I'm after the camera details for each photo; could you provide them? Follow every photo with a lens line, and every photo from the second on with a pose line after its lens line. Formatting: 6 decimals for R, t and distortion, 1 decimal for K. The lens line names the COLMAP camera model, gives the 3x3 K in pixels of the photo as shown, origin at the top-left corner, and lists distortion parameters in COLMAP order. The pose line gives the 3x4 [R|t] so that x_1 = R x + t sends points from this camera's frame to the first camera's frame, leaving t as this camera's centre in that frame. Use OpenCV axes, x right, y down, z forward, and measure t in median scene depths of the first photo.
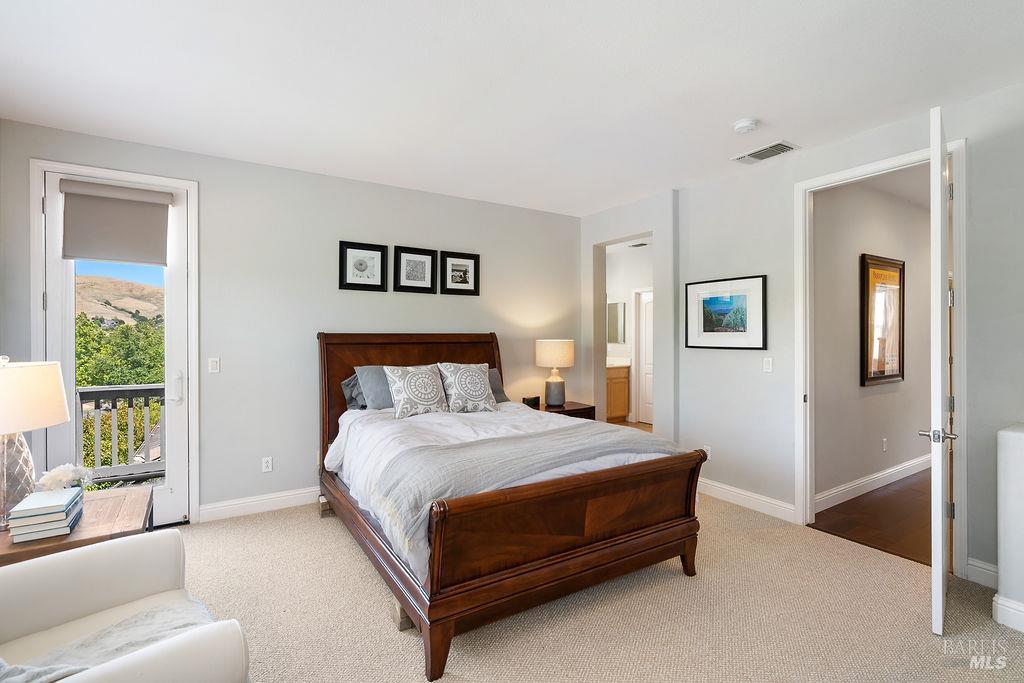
lens RADIAL K [[474.4, 0, 512.0], [0, 474.4, 341.5], [0, 0, 1]] dist [0.012156, 0.000012]
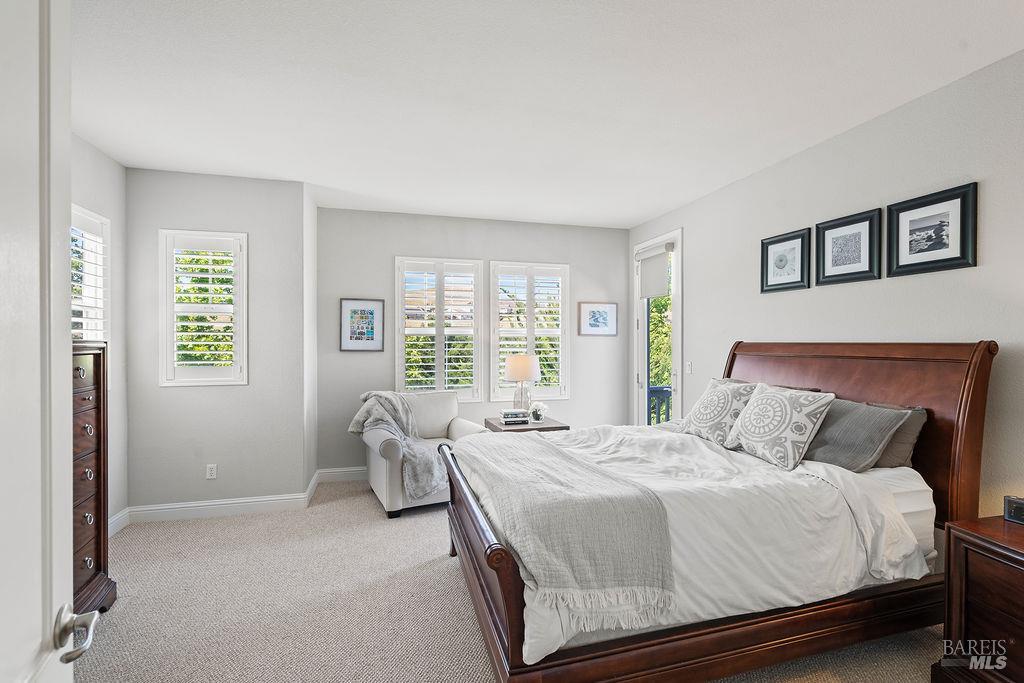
lens RADIAL K [[474.4, 0, 512.0], [0, 474.4, 341.5], [0, 0, 1]] dist [0.012156, 0.000012]
pose [[-0.290604, 0.000479, -0.956843, 0.577588], [-0.013037, 0.999905, 0.004460, -0.014963], [0.956755, 0.013771, -0.290570, 0.726307]]
